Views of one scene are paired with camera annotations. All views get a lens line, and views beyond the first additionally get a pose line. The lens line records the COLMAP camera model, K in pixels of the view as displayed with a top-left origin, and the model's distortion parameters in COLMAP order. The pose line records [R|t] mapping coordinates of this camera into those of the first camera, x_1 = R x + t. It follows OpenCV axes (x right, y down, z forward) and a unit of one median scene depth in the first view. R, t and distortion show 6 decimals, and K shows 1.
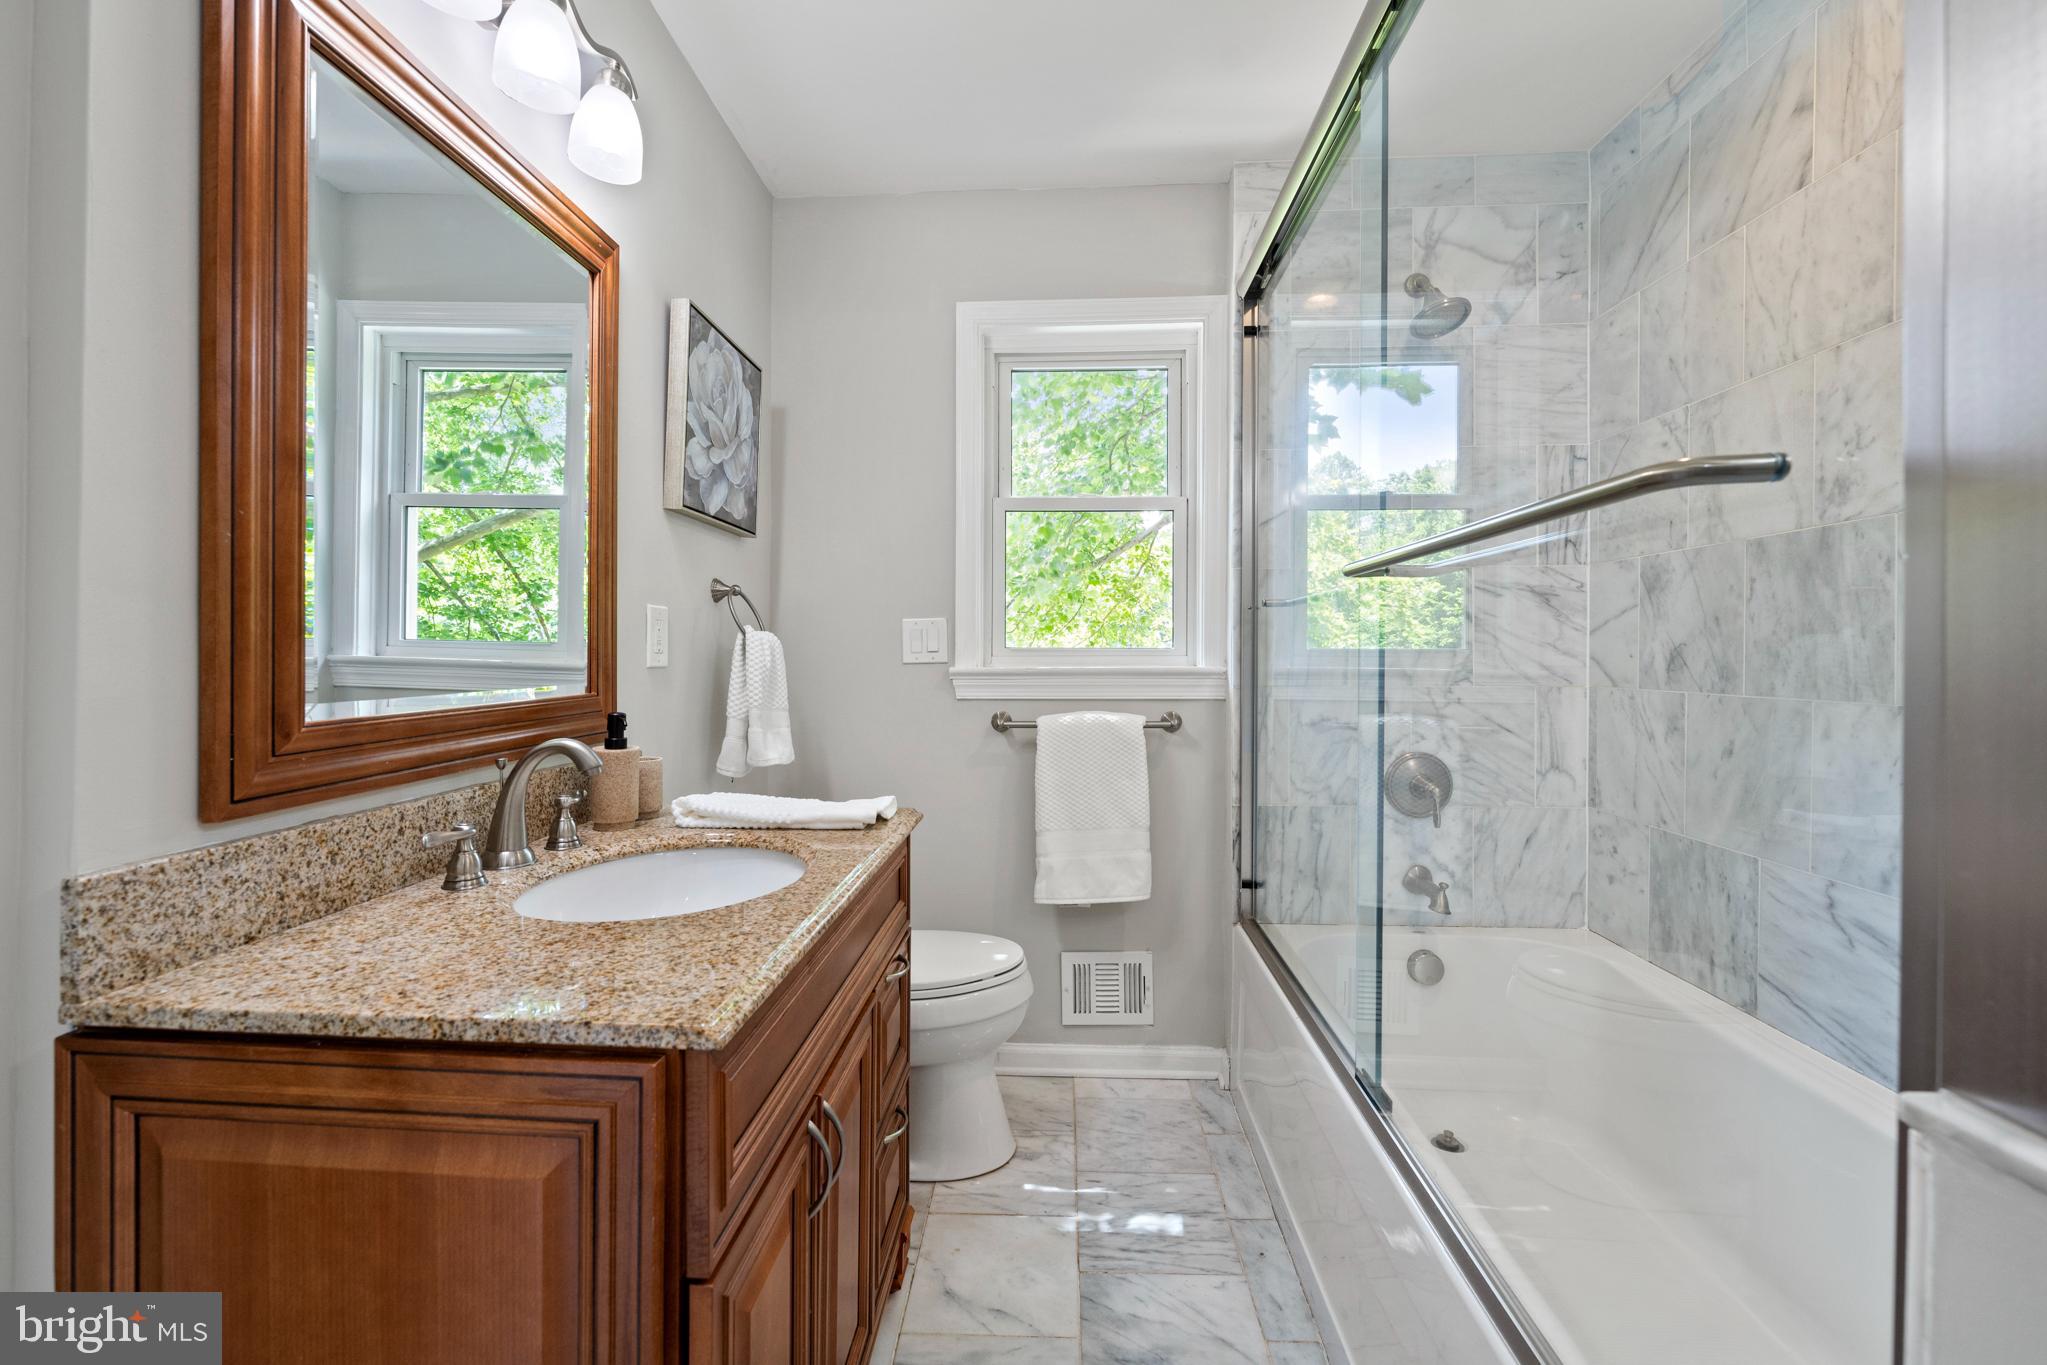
lens RADIAL K [[854.2, 0, 1025.9], [0, 854.2, 652.6], [0, 0, 1]] dist [-0.001650, 0.000115]
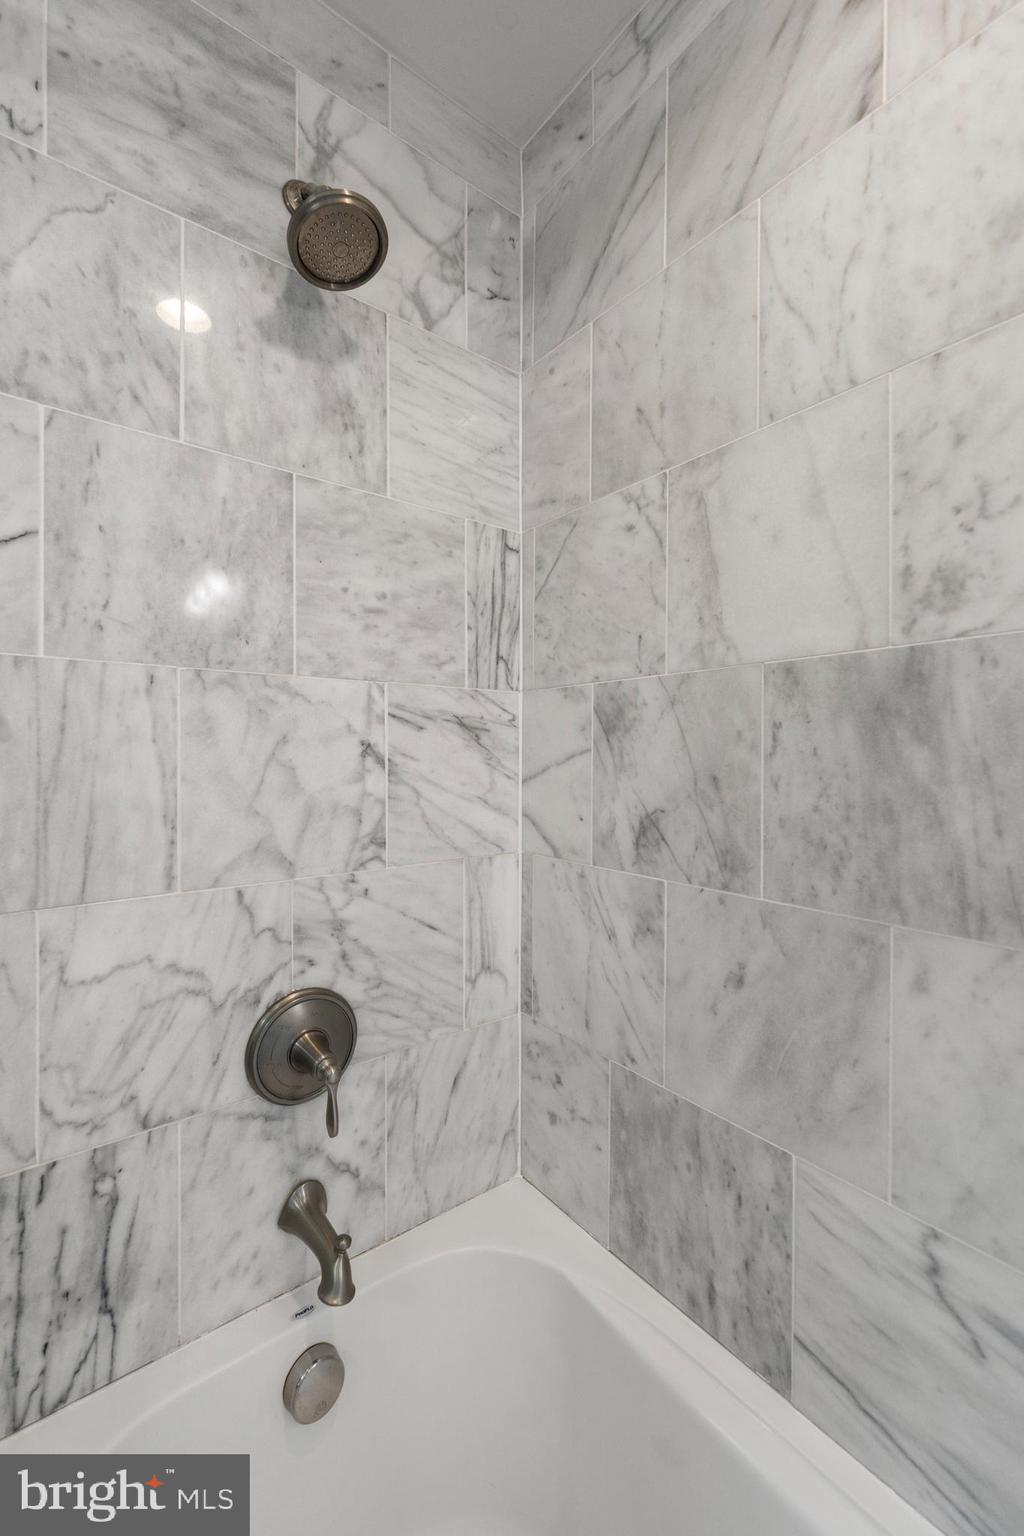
lens RADIAL K [[640.9, 0, 501.9], [0, 640.9, 759.4], [0, 0, 1]] dist [-0.001650, 0.000115]
pose [[0.767507, -0.002916, 0.641034, 0.336948], [-0.003352, 0.999958, 0.008561, -0.056630], [-0.641032, -0.008719, 0.767465, 0.687412]]
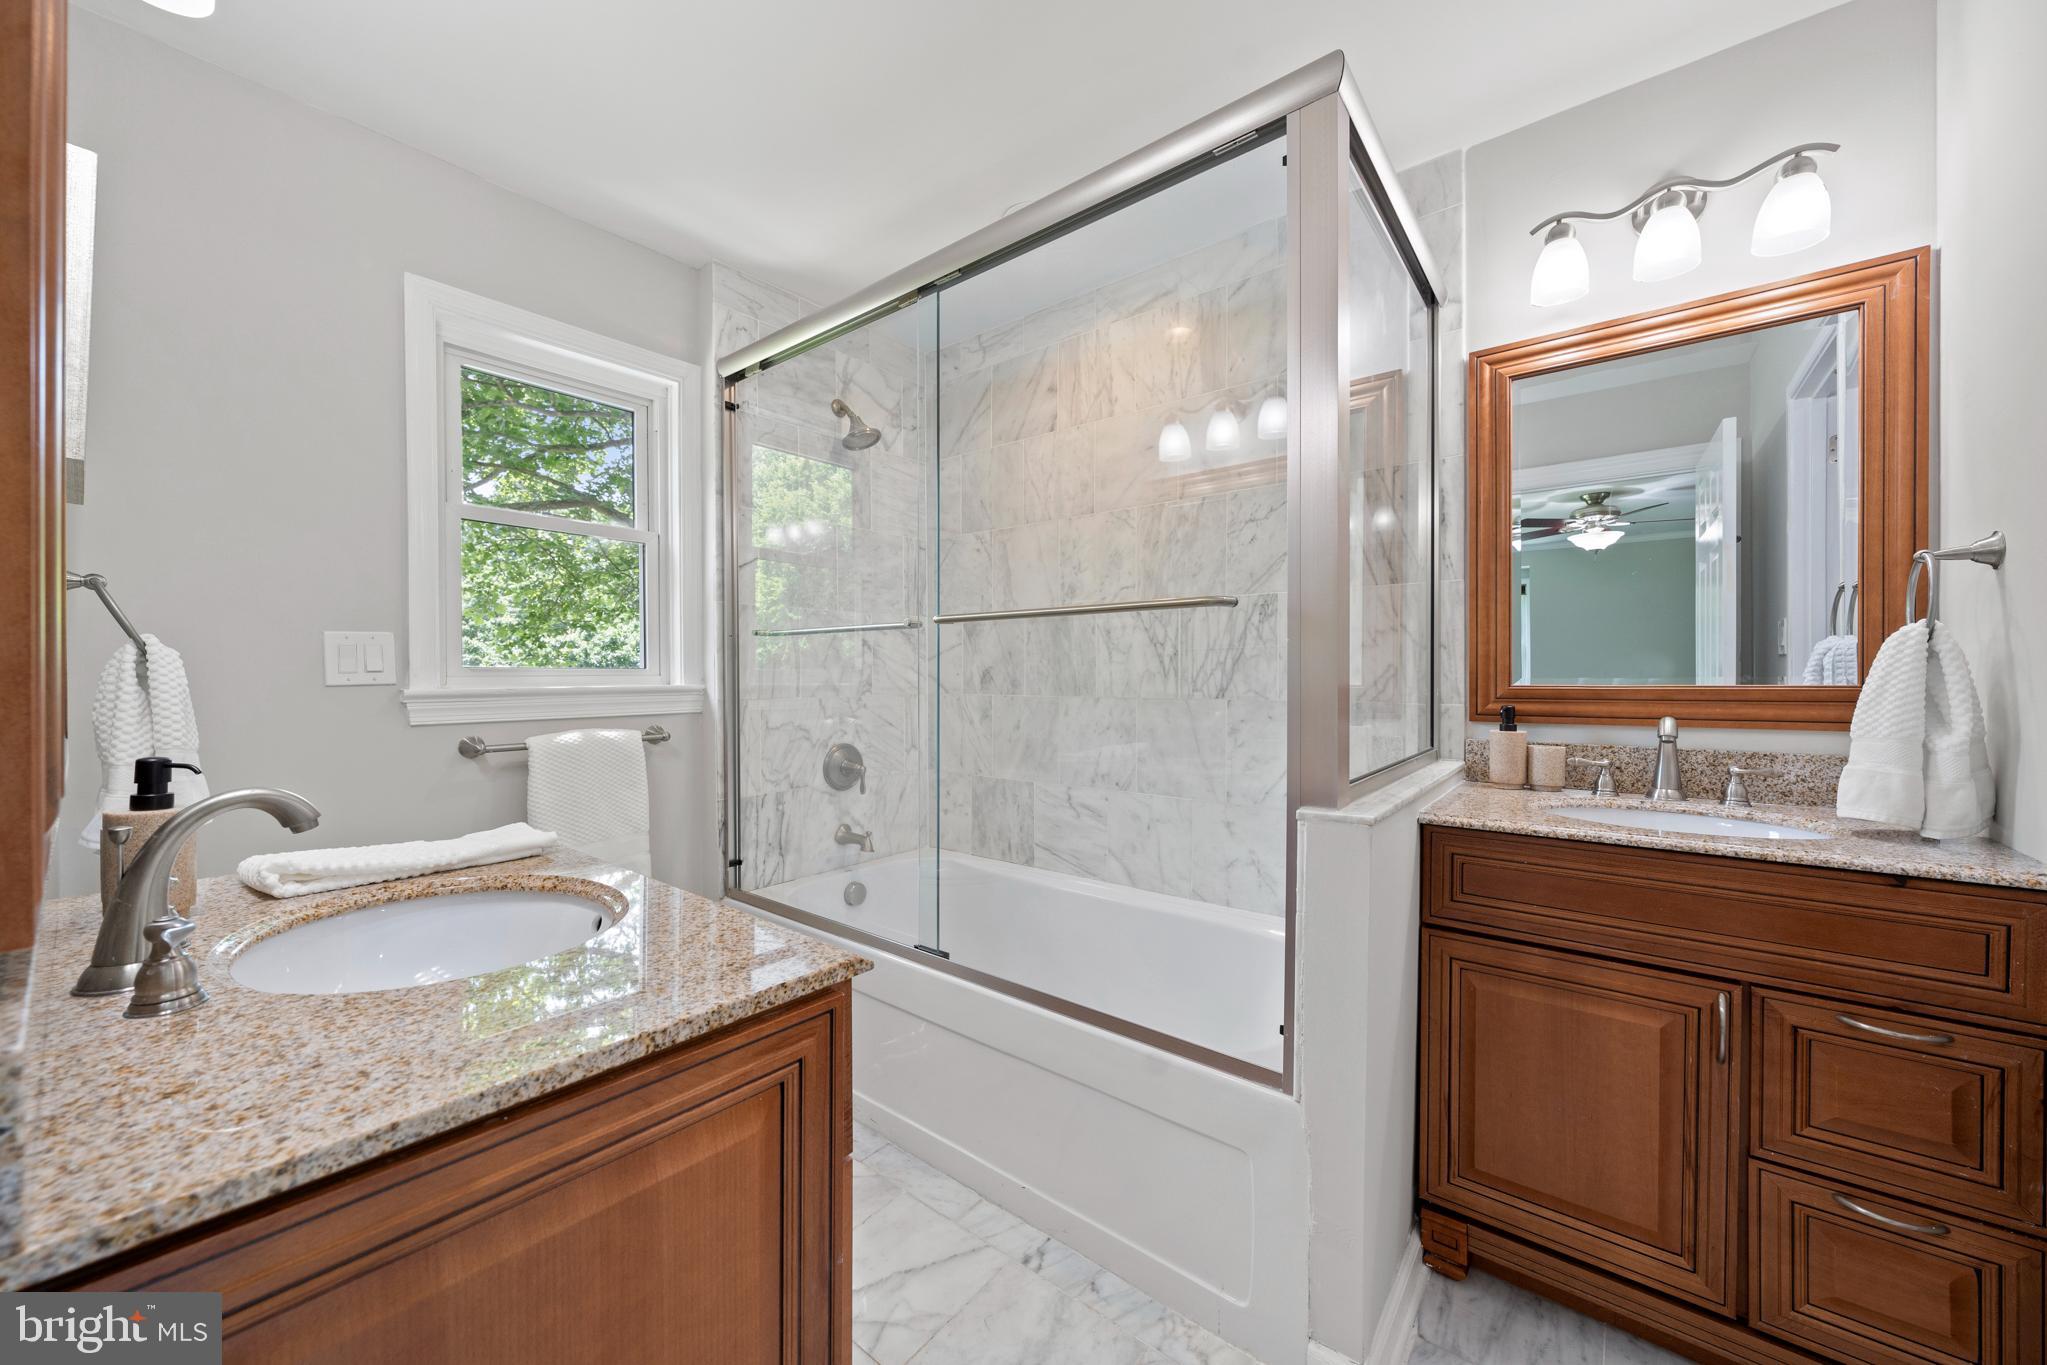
lens RADIAL K [[746.2, 0, 1030.3], [0, 746.2, 677.1], [0, 0, 1]] dist [-0.001563, -0.000055]
pose [[0.585240, -0.005537, 0.810841, -0.421610], [0.001203, 0.999982, 0.005960, 0.000897], [-0.810859, -0.002513, 0.585236, 0.043569]]
